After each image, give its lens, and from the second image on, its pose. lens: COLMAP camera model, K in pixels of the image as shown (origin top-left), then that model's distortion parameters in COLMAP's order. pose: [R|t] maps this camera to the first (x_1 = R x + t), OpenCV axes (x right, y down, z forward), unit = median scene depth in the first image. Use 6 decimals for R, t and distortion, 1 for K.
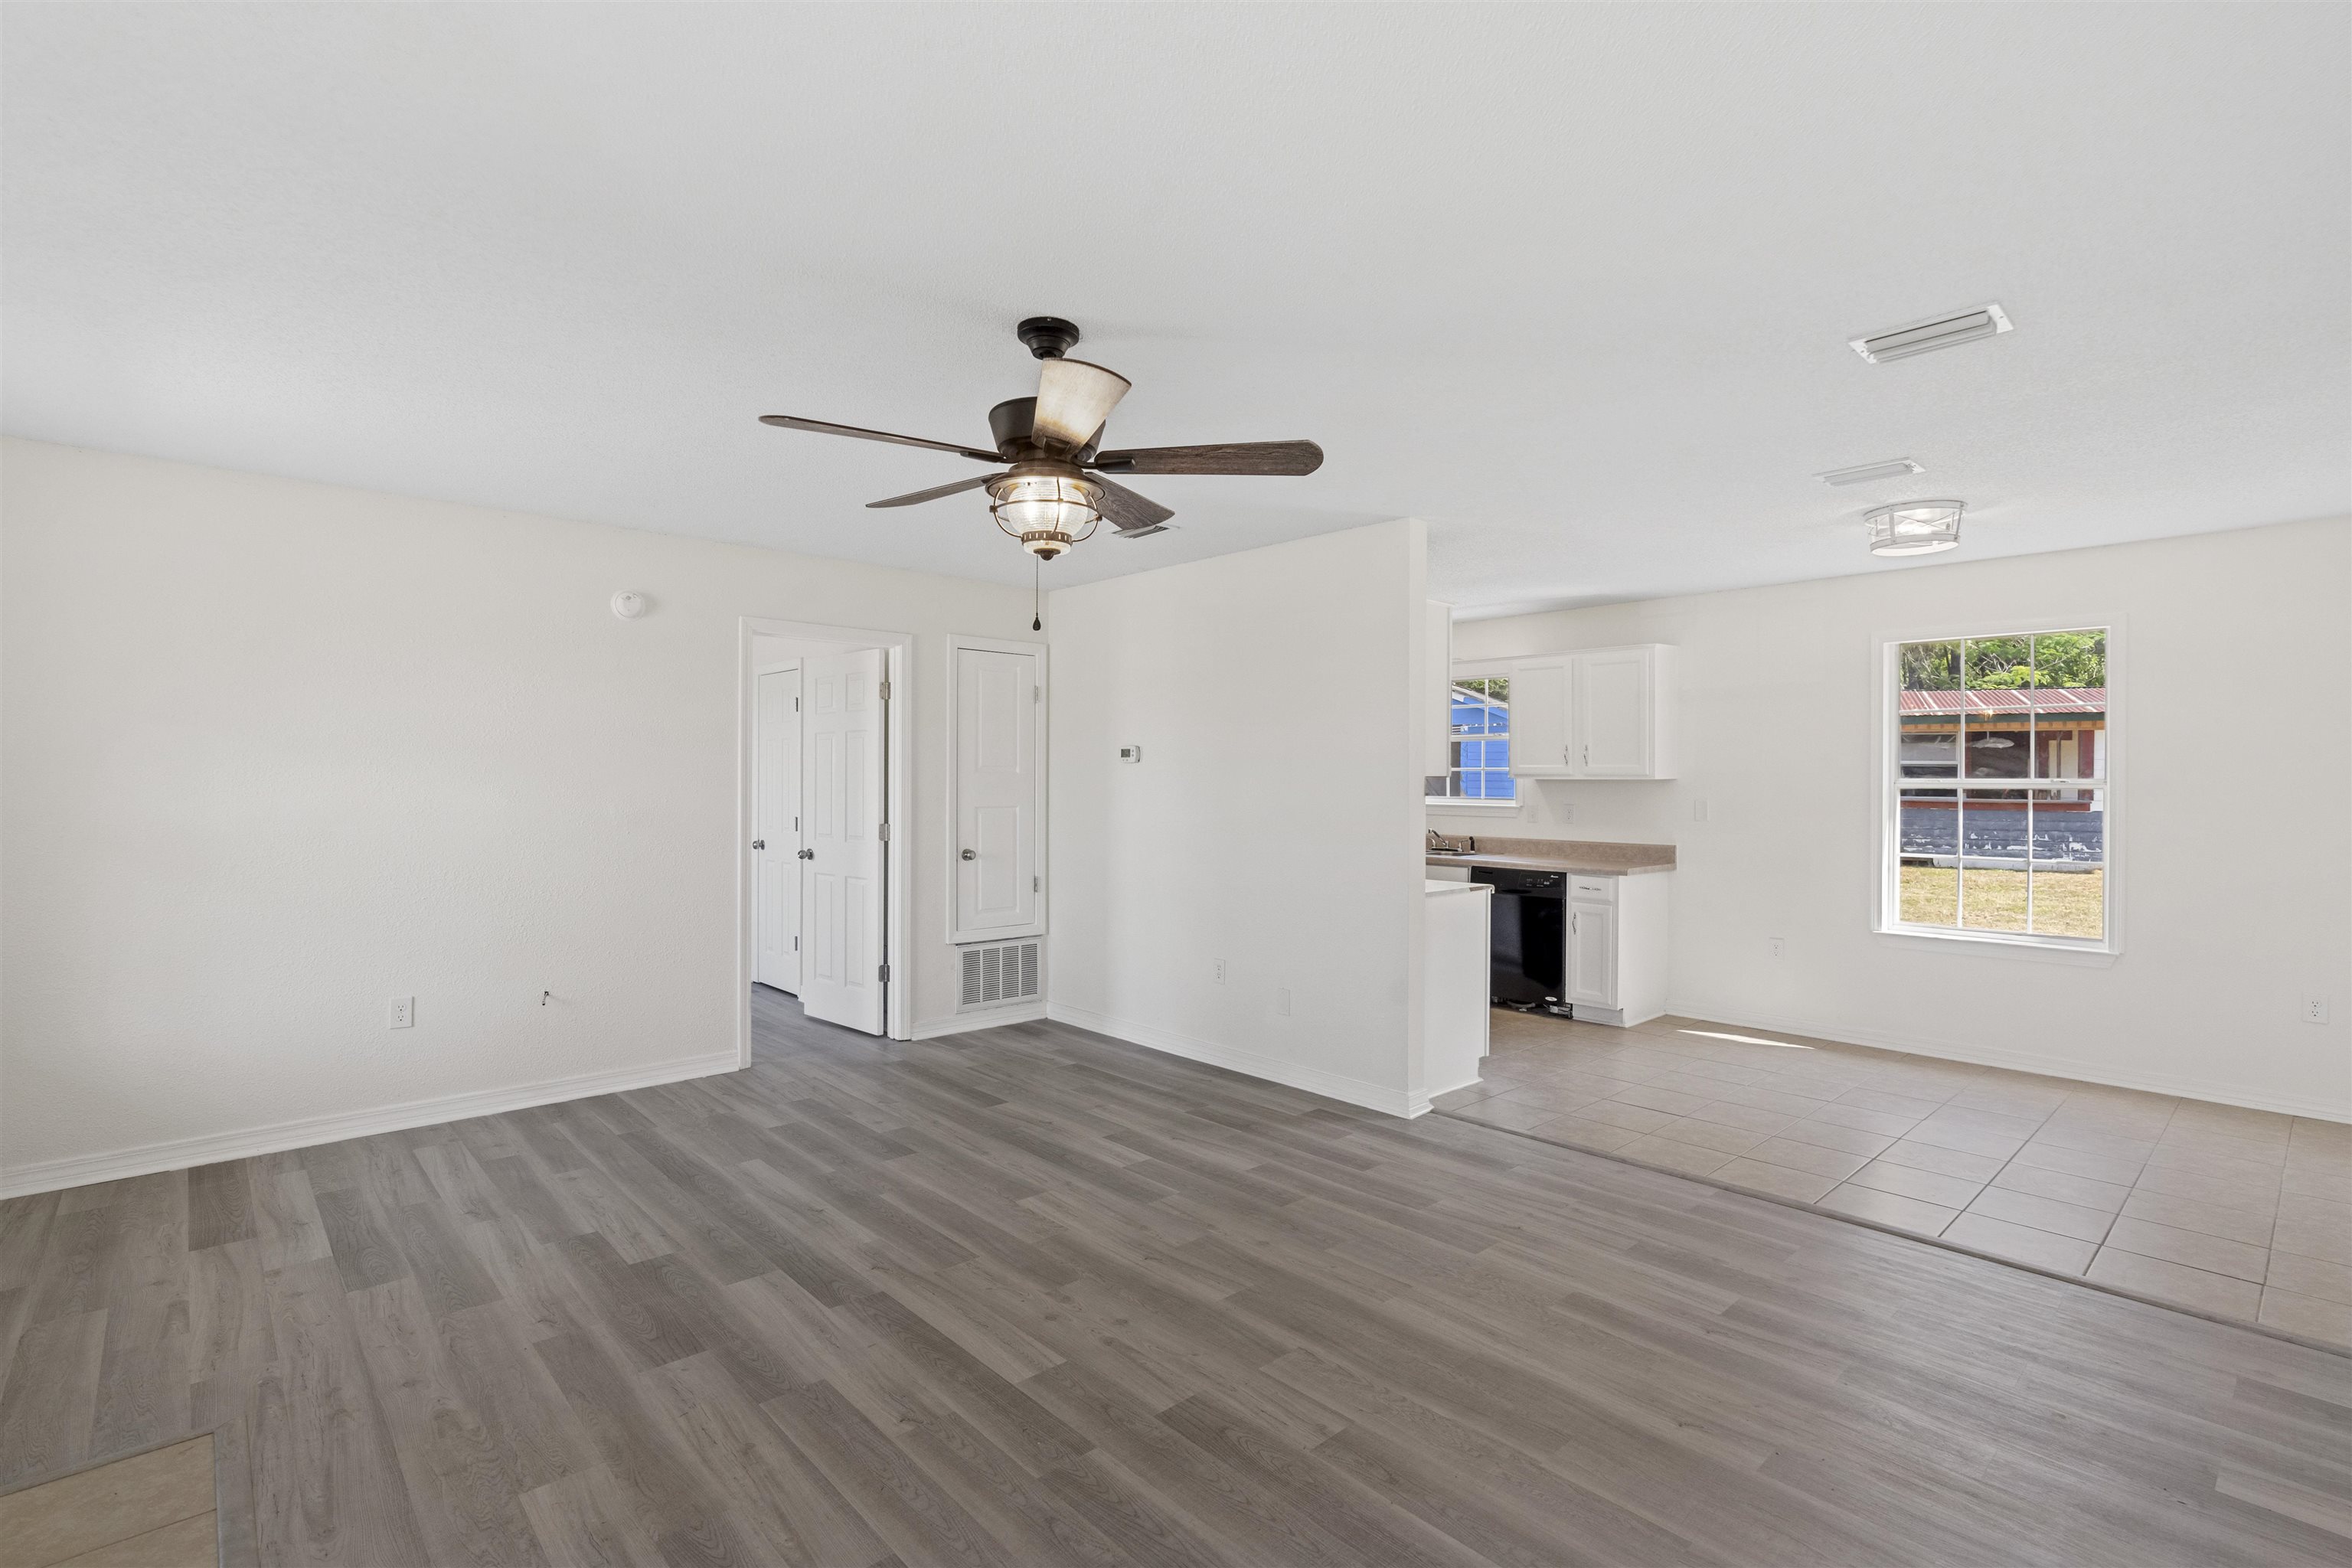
lens RADIAL K [[1096.6, 0, 1167.6], [0, 1096.6, 778.9], [0, 0, 1]] dist [-0.009353, 0.001687]
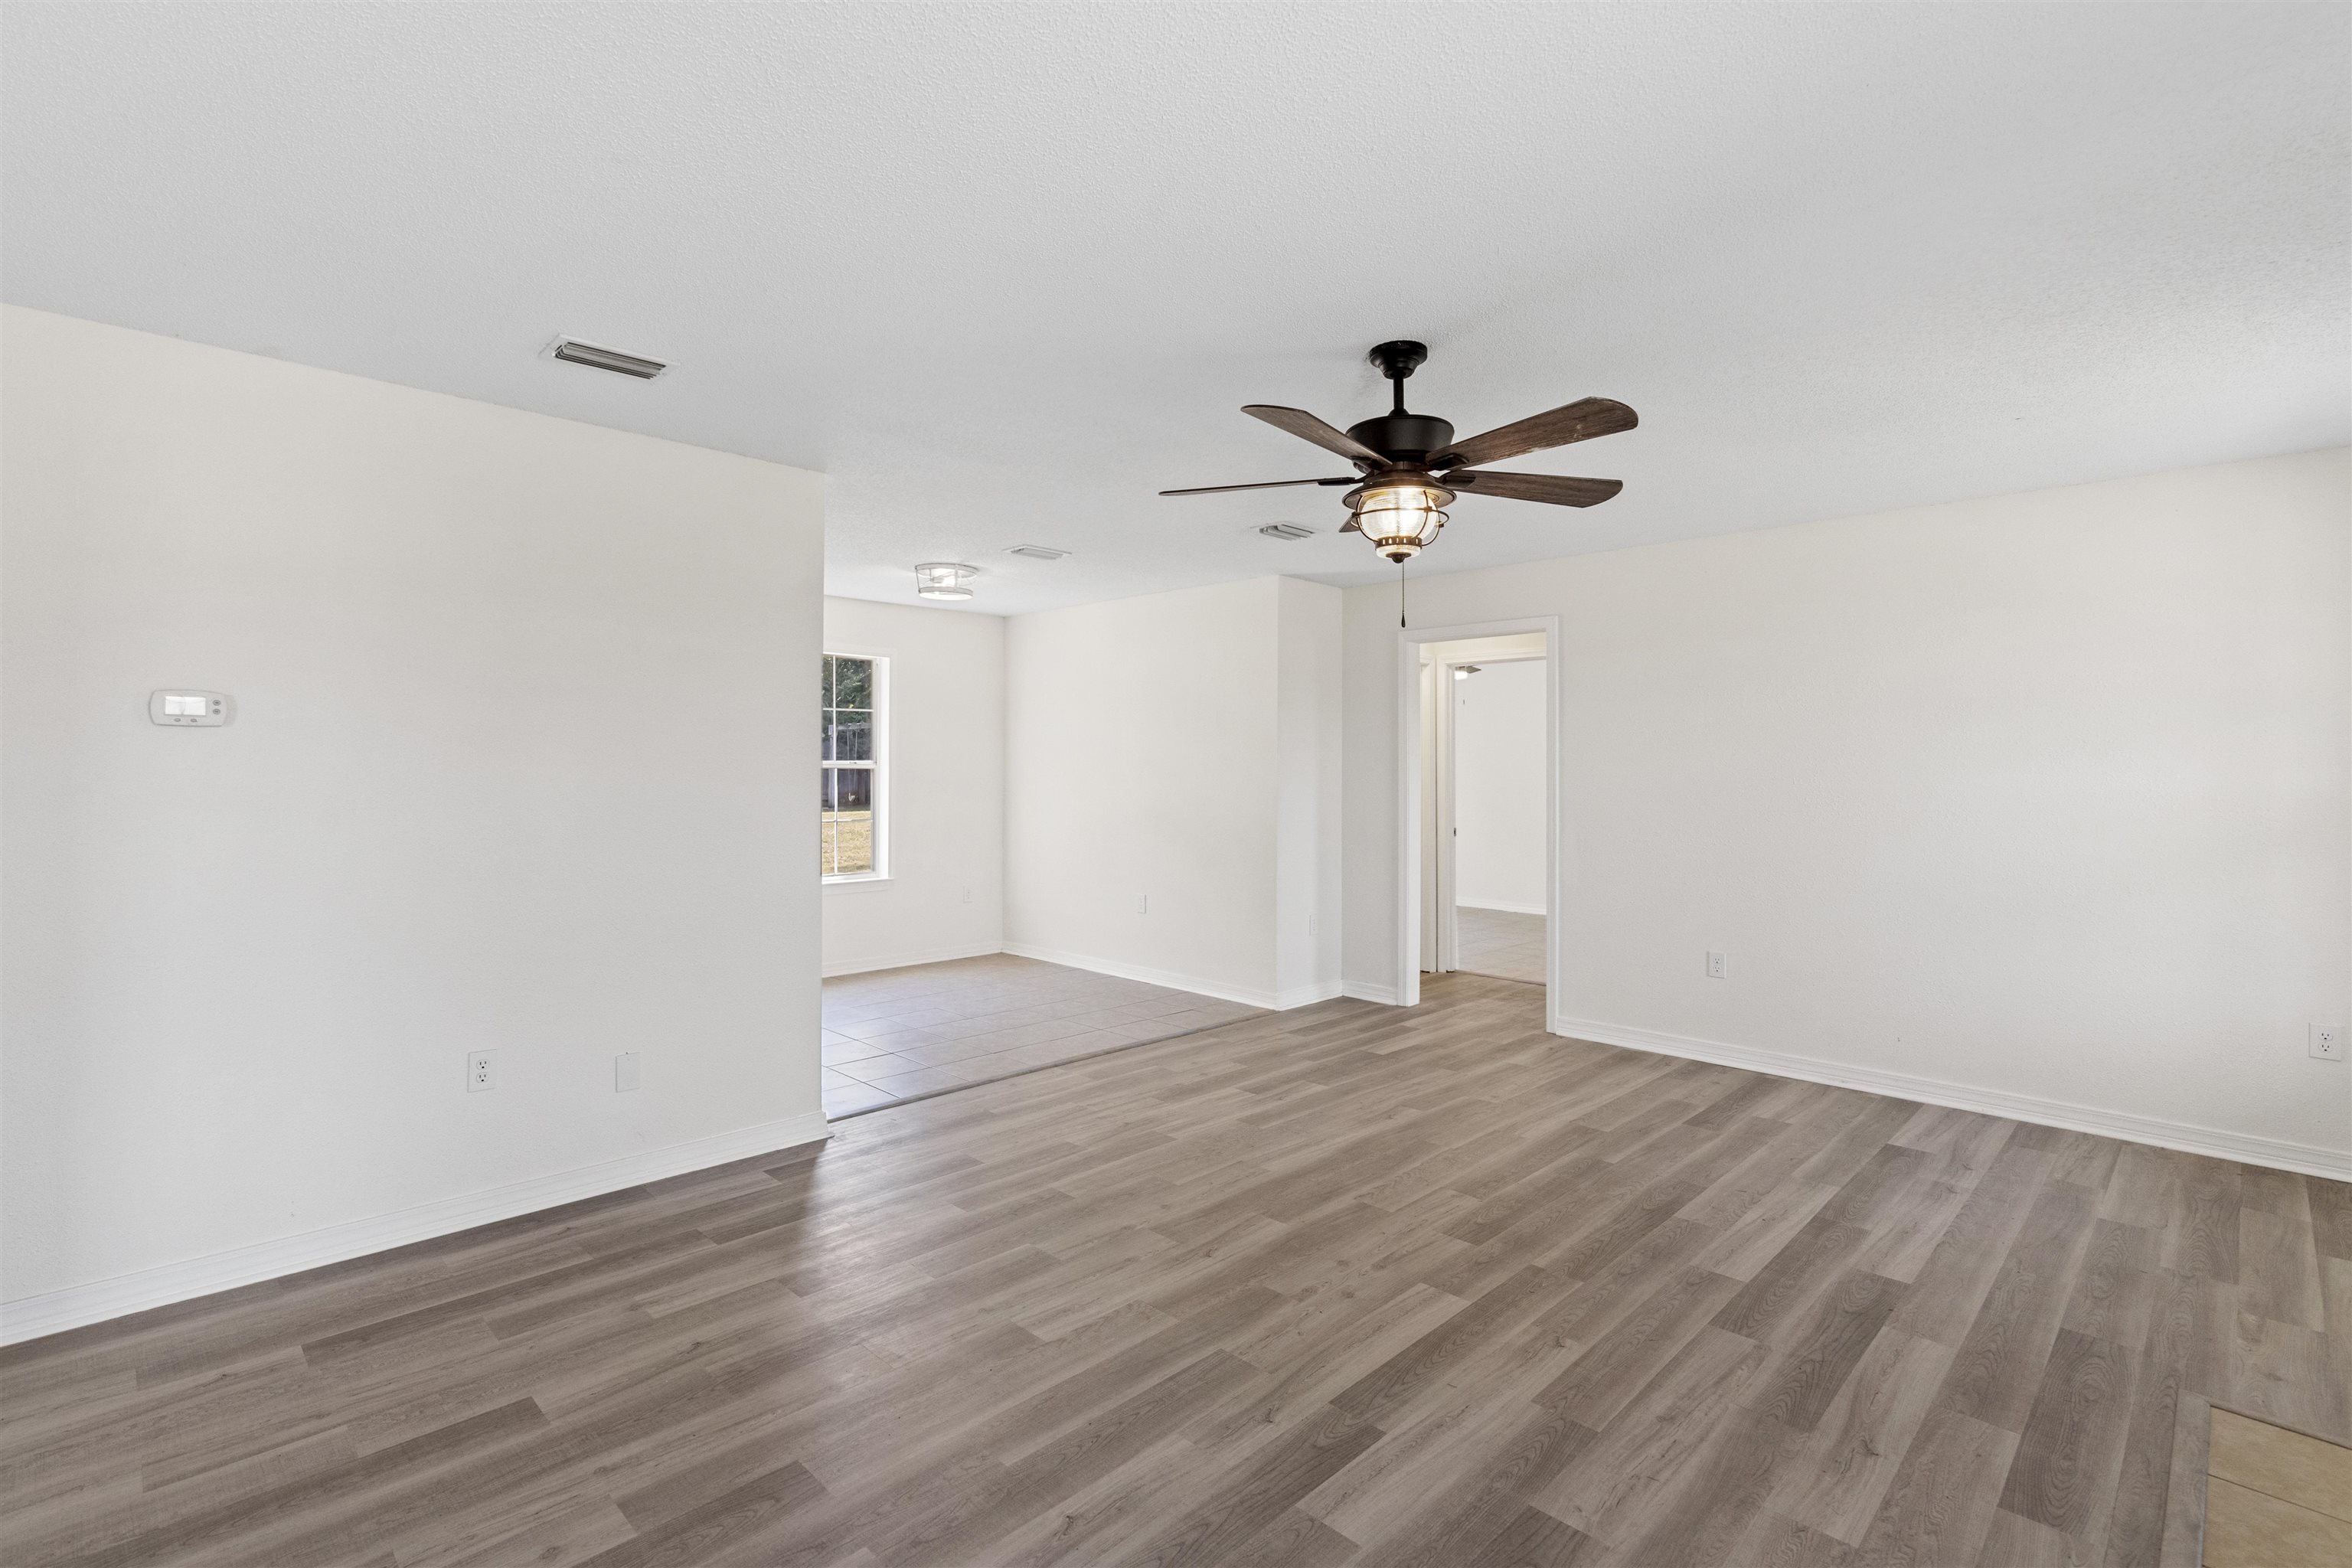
lens RADIAL K [[1096.6, 0, 1166.0], [0, 1096.6, 773.2], [0, 0, 1]] dist [-0.009353, 0.001687]
pose [[-0.055415, -0.009140, 0.998422, -1.016418], [-0.005856, 0.999944, 0.008829, 0.000032], [-0.998446, -0.005357, -0.055465, 1.128390]]
